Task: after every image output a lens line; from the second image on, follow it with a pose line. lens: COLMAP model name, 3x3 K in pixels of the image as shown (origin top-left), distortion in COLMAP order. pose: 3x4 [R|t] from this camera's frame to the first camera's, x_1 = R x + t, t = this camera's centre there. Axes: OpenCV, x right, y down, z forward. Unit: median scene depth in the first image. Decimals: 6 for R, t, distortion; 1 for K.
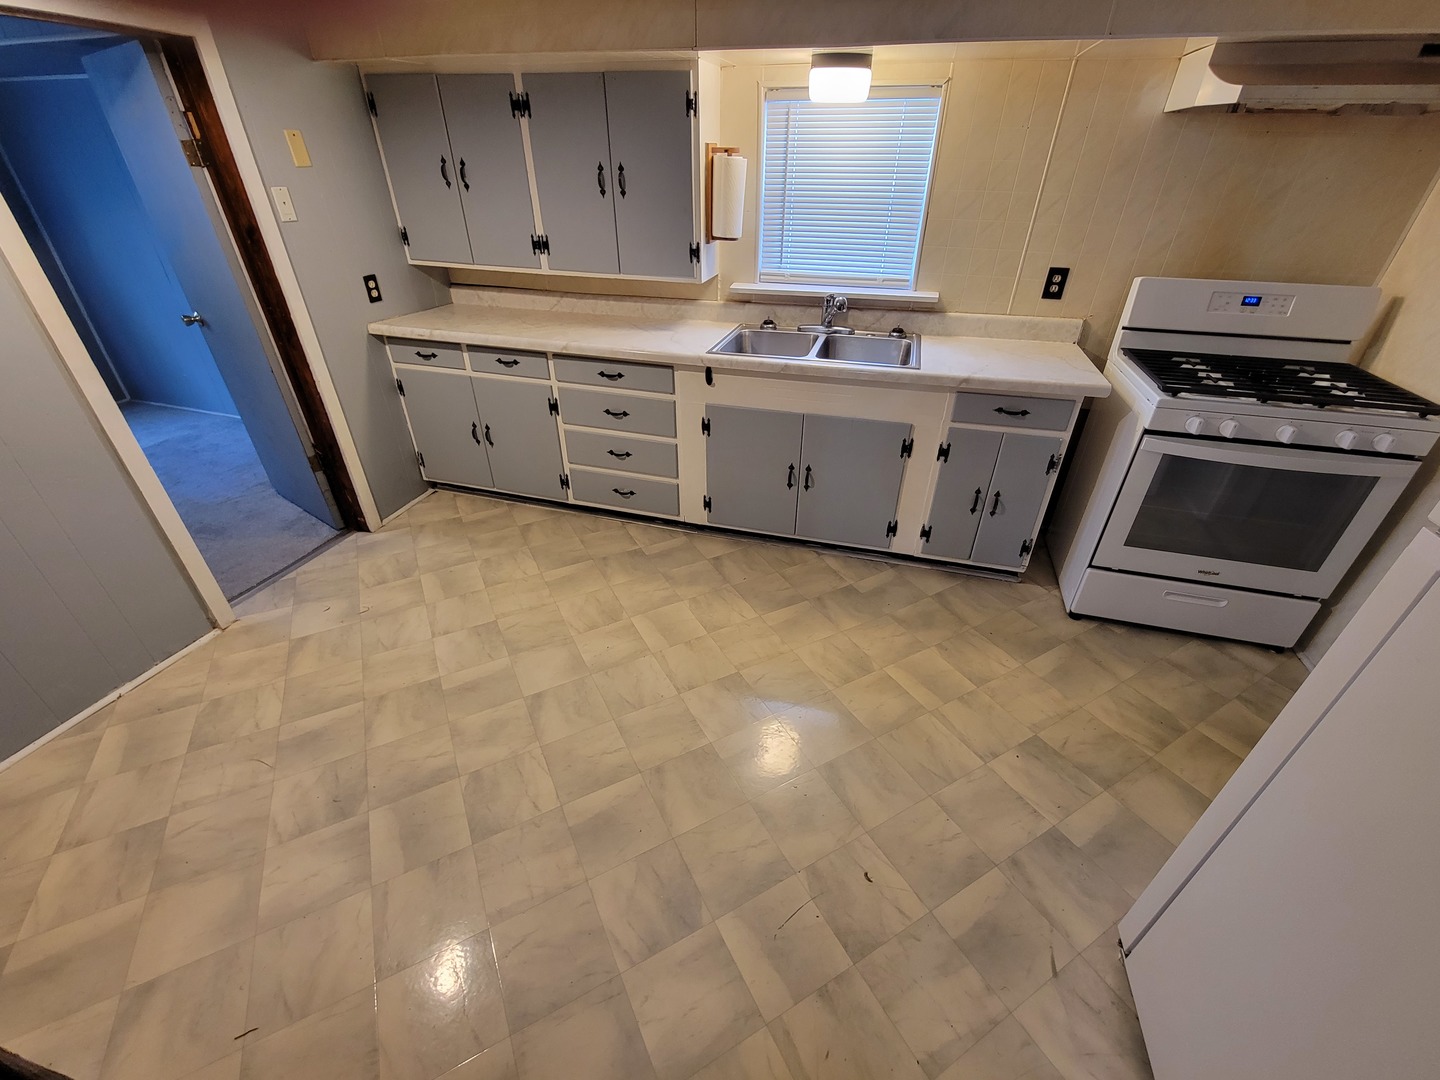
lens RADIAL K [[588.3, 0, 729.9], [0, 588.3, 551.5], [0, 0, 1]] dist [0.000608, -0.003046]
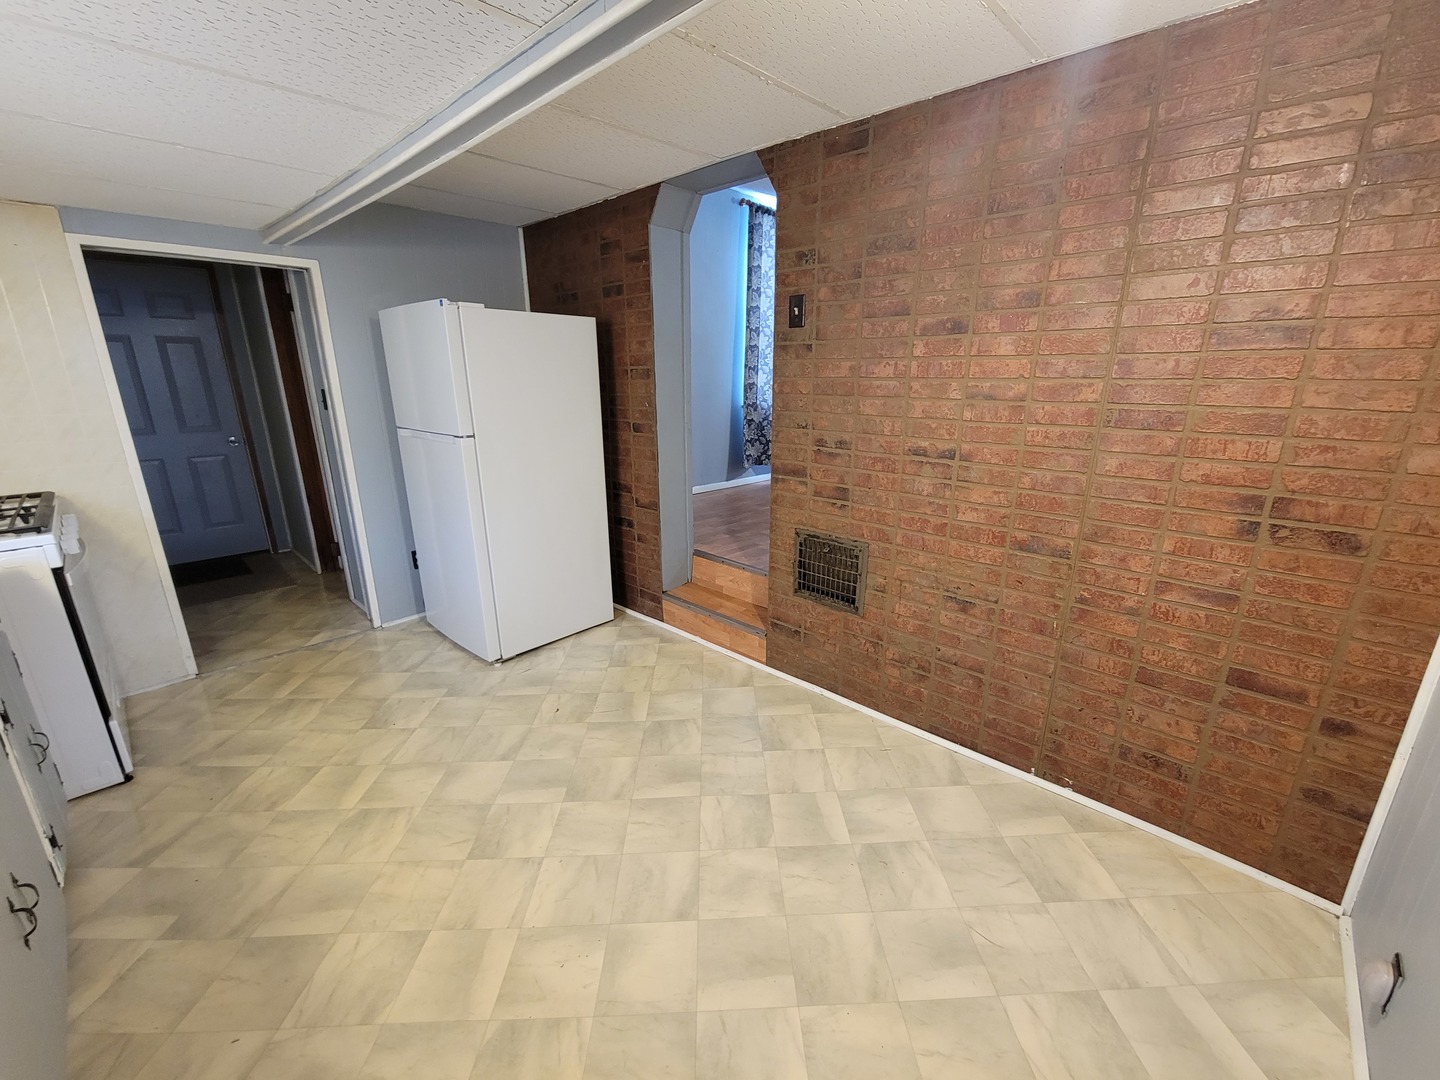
lens RADIAL K [[588.3, 0, 730.2], [0, 588.3, 550.4], [0, 0, 1]] dist [0.000608, -0.003046]
pose [[-0.890833, -0.145341, 0.430456, -0.547234], [0.235306, 0.662883, 0.710787, -0.527209], [-0.388649, 0.734481, -0.556318, 0.881250]]
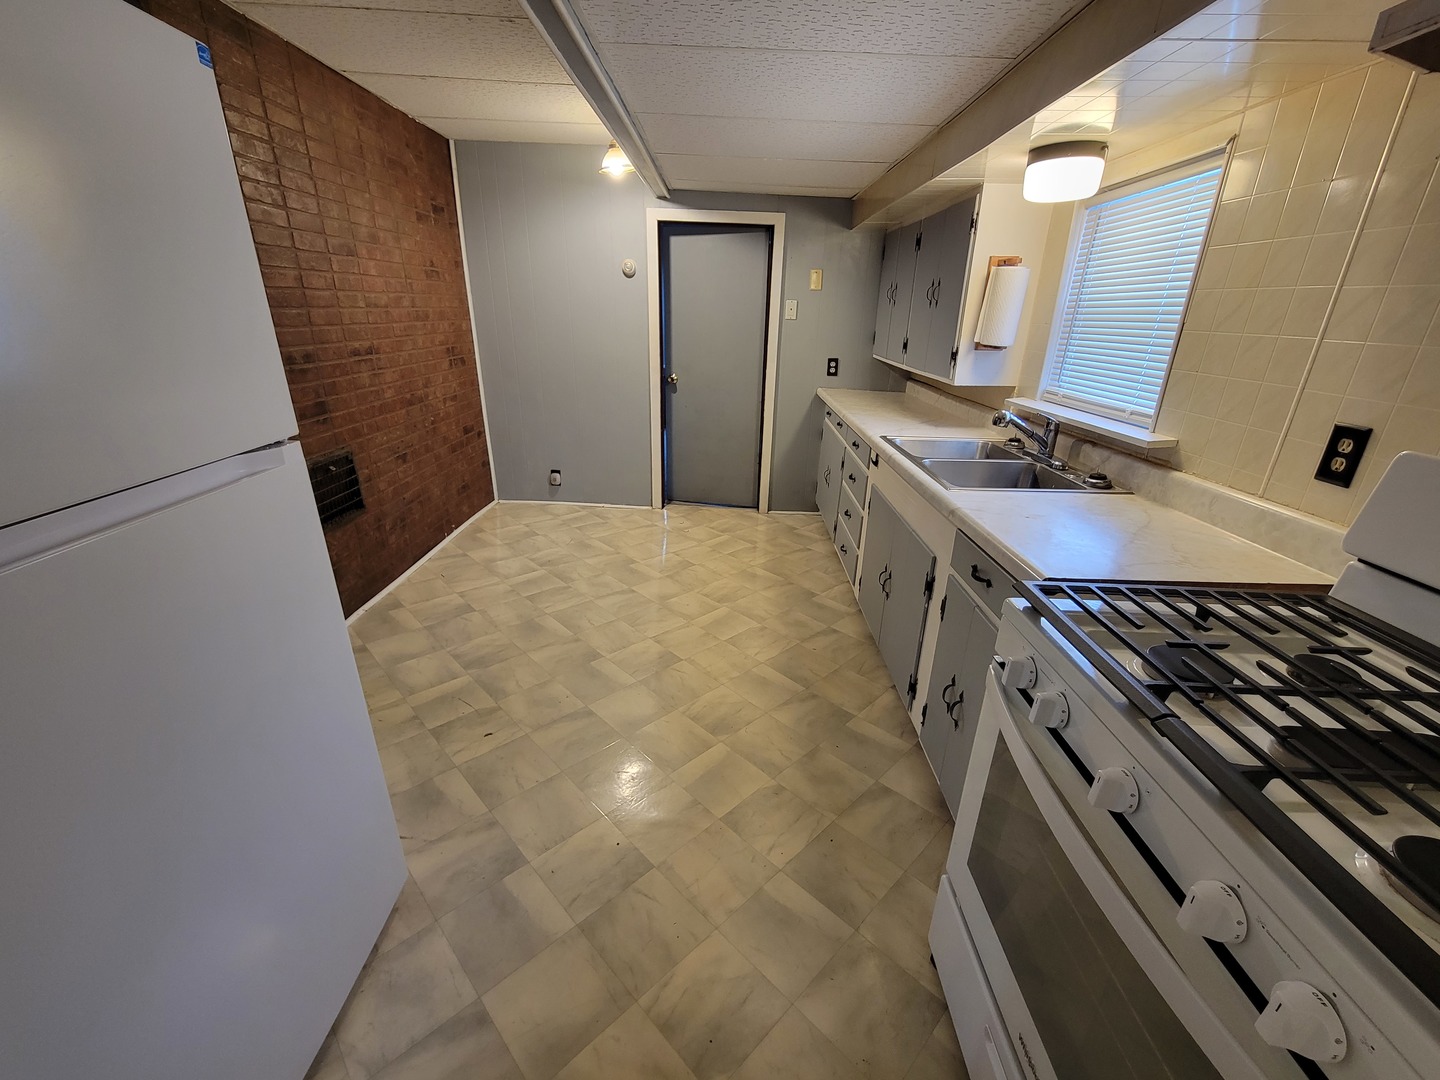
lens RADIAL K [[588.3, 0, 730.9], [0, 588.3, 549.4], [0, 0, 1]] dist [0.000608, -0.003046]
pose [[0.272468, 0.358716, -0.892796, 0.889258], [-0.547983, 0.820562, 0.162458, -0.192743], [0.790871, 0.444972, 0.420147, 0.429498]]
